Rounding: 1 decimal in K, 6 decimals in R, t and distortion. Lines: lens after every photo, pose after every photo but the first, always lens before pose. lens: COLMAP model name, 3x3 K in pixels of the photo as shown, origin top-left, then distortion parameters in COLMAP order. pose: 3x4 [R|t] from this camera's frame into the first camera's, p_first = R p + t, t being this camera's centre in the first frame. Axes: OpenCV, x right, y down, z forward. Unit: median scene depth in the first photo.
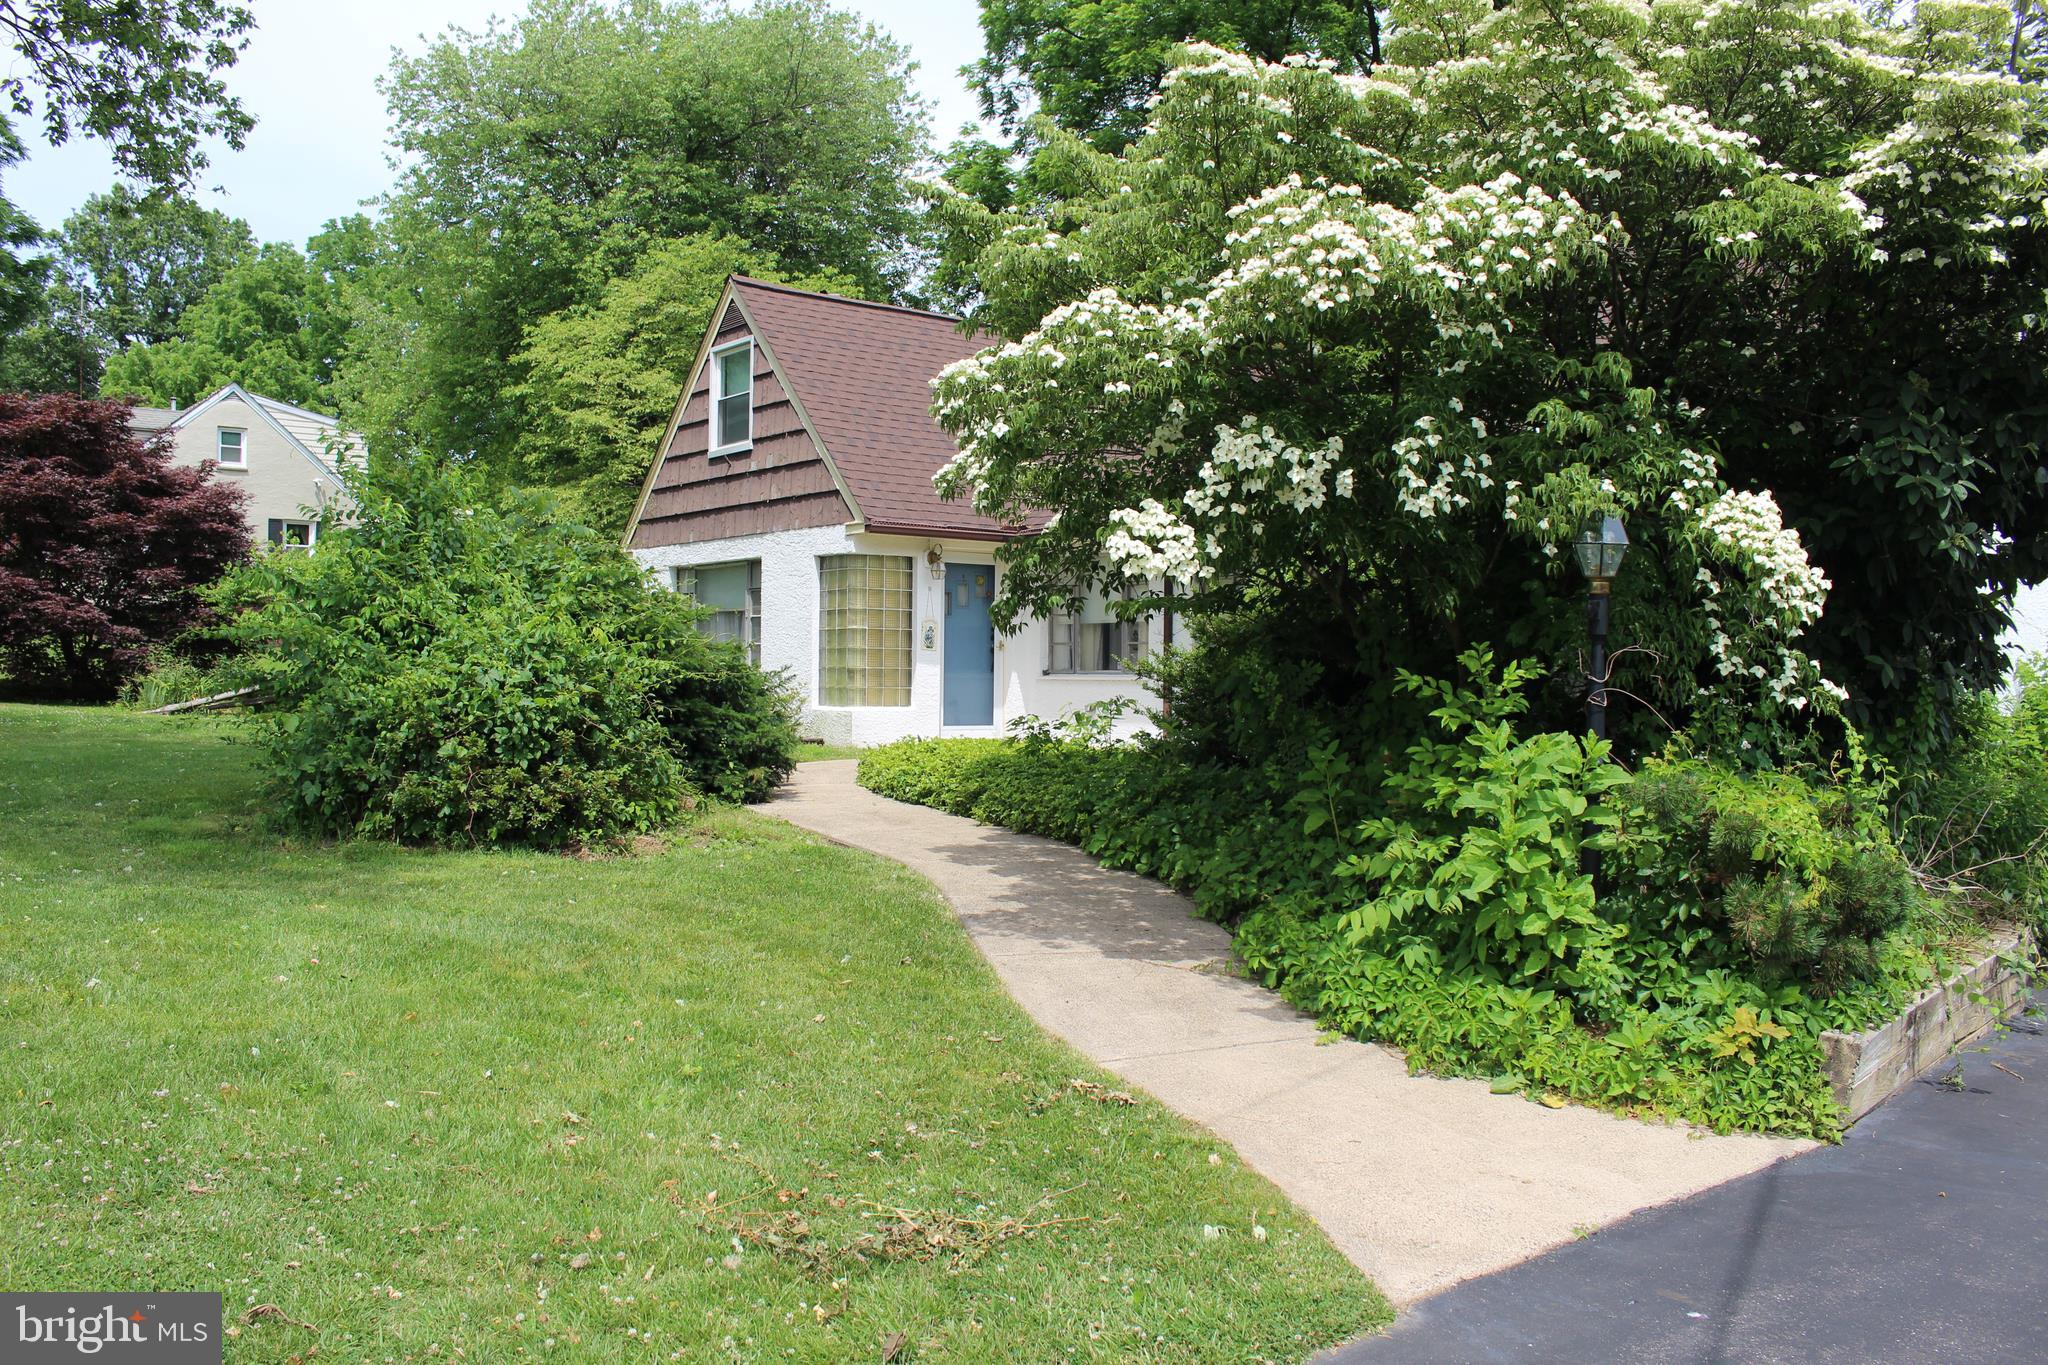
lens RADIAL K [[1699.8, 0, 1004.6], [0, 1699.8, 677.5], [0, 0, 1]] dist [-0.163118, 0.132359]
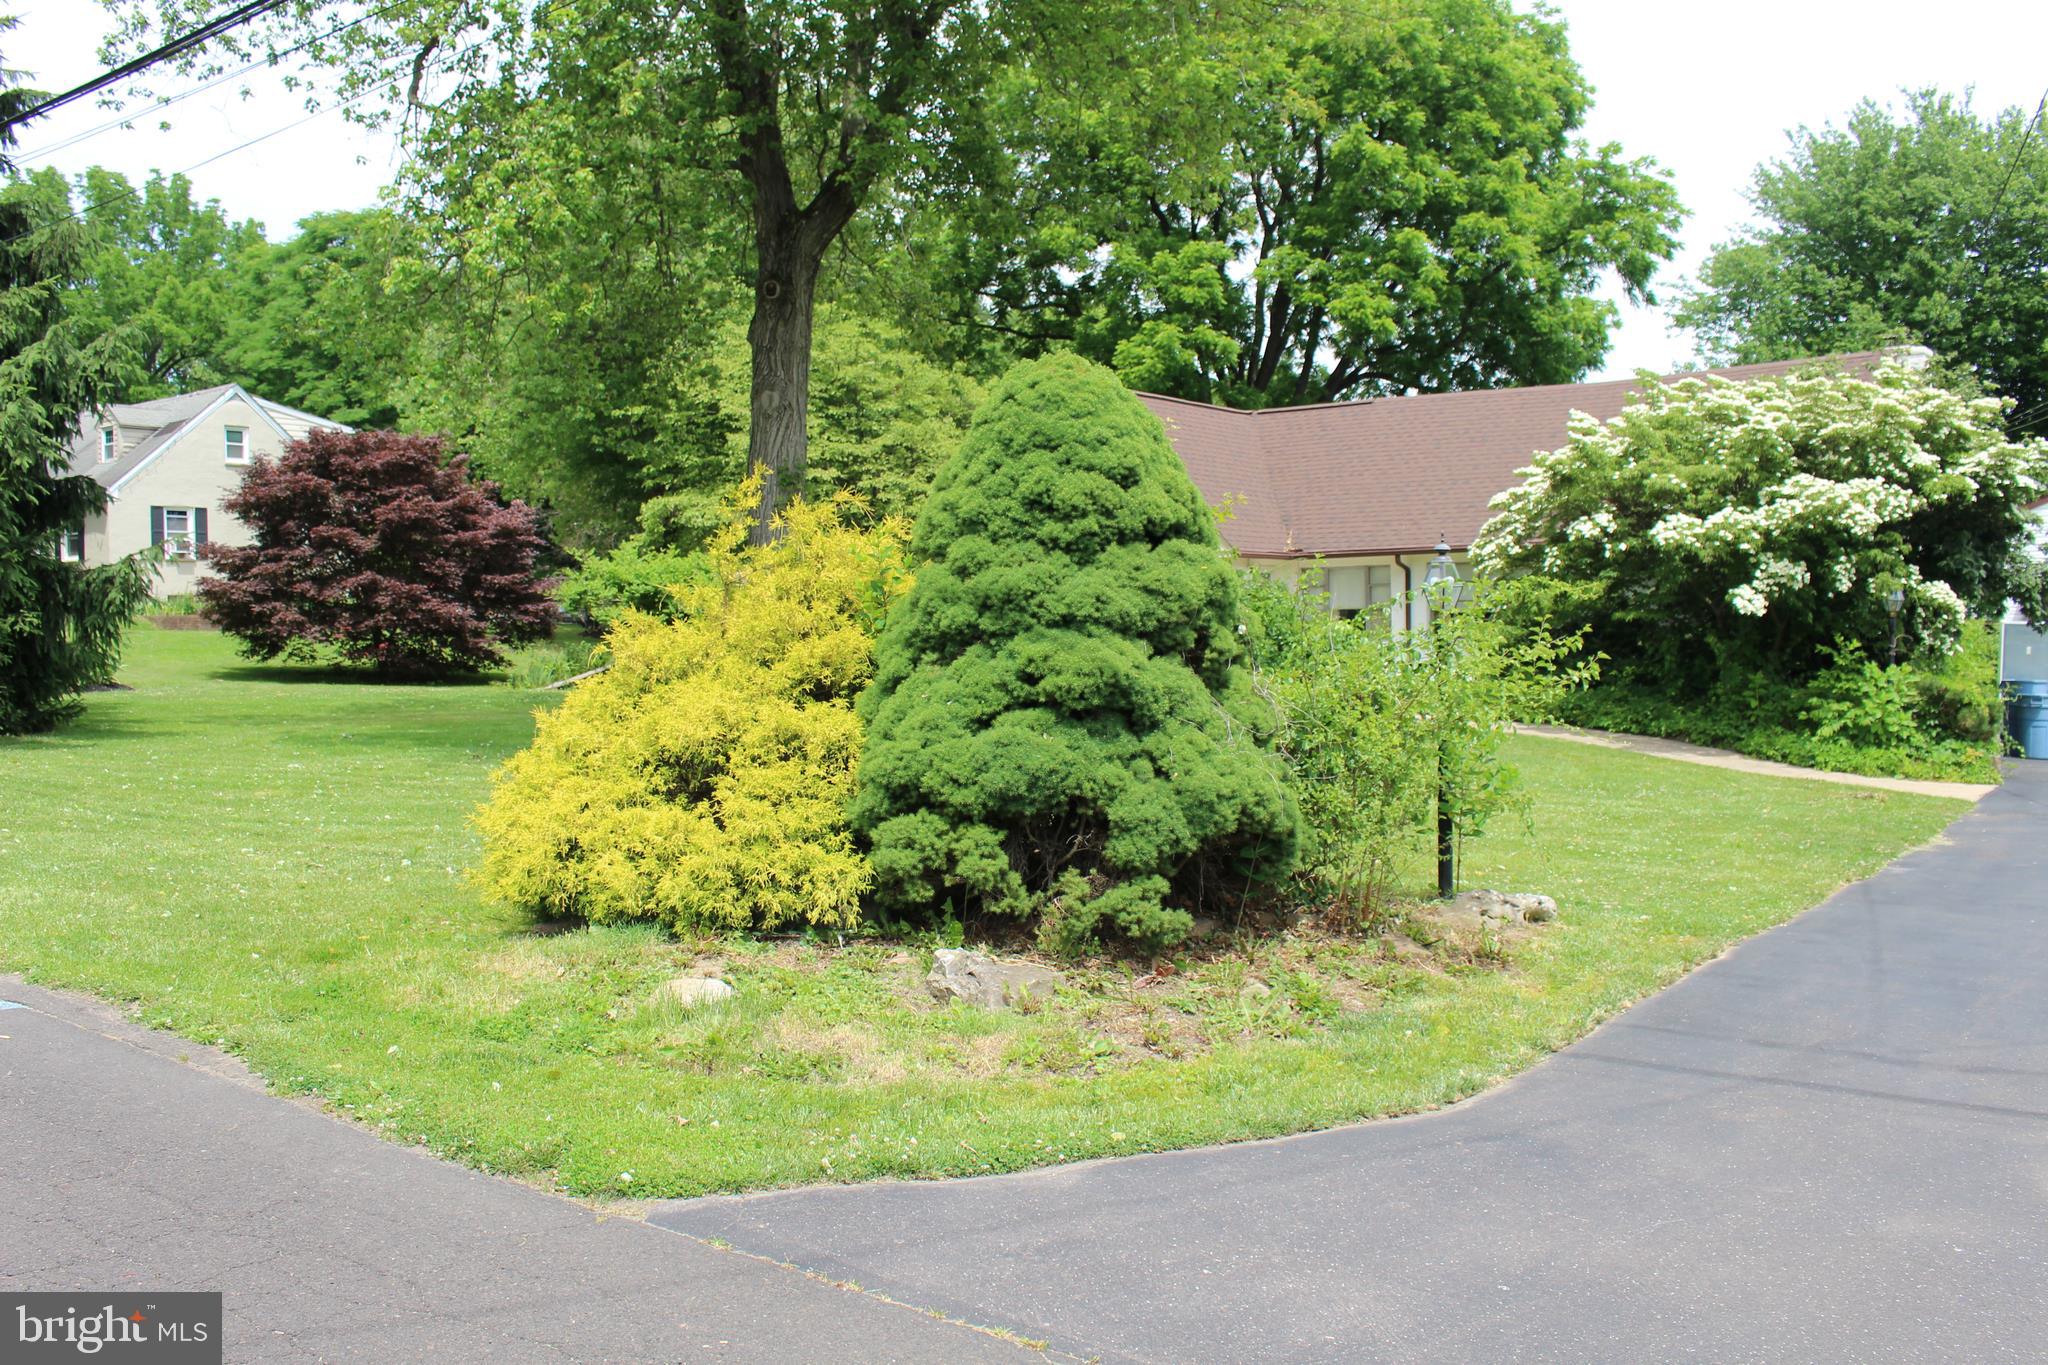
lens RADIAL K [[1699.8, 0, 1030.9], [0, 1699.8, 693.8], [0, 0, 1]] dist [-0.163118, 0.132359]
pose [[0.968442, -0.036629, 0.246532, -1.241636], [0.026793, 0.998710, 0.043135, -0.054689], [-0.247794, -0.035169, 0.968174, -0.962632]]
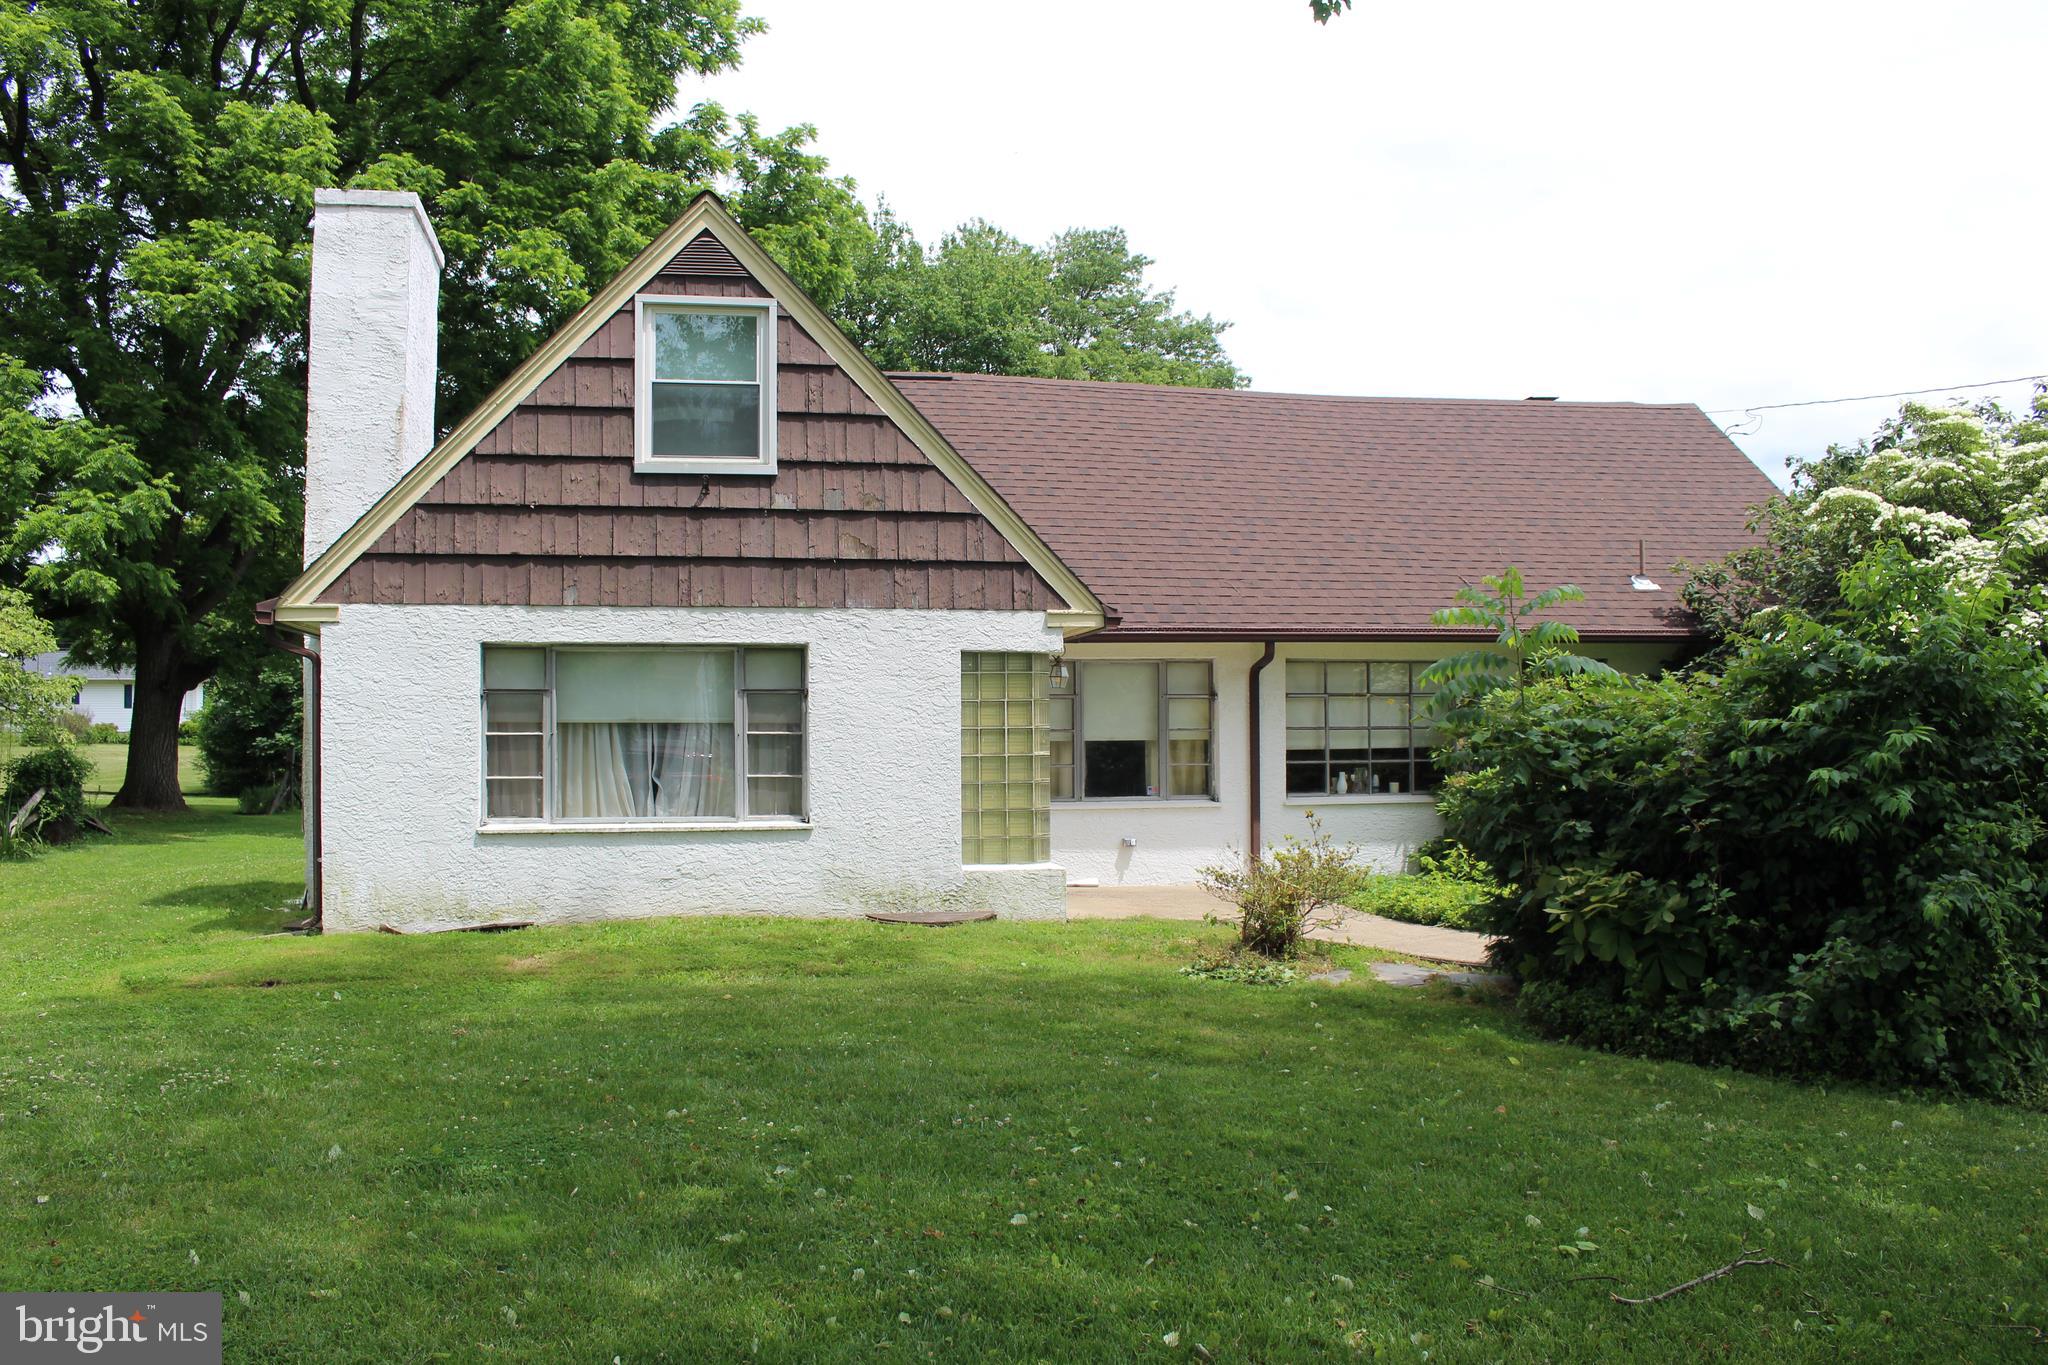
lens RADIAL K [[1699.8, 0, 1020.1], [0, 1699.8, 681.6], [0, 0, 1]] dist [-0.163118, 0.132359]
pose [[0.440798, 0.011104, 0.897538, -1.383458], [0.007776, 0.999839, -0.016188, -0.090032], [-0.897573, 0.014115, 0.440641, 1.268114]]
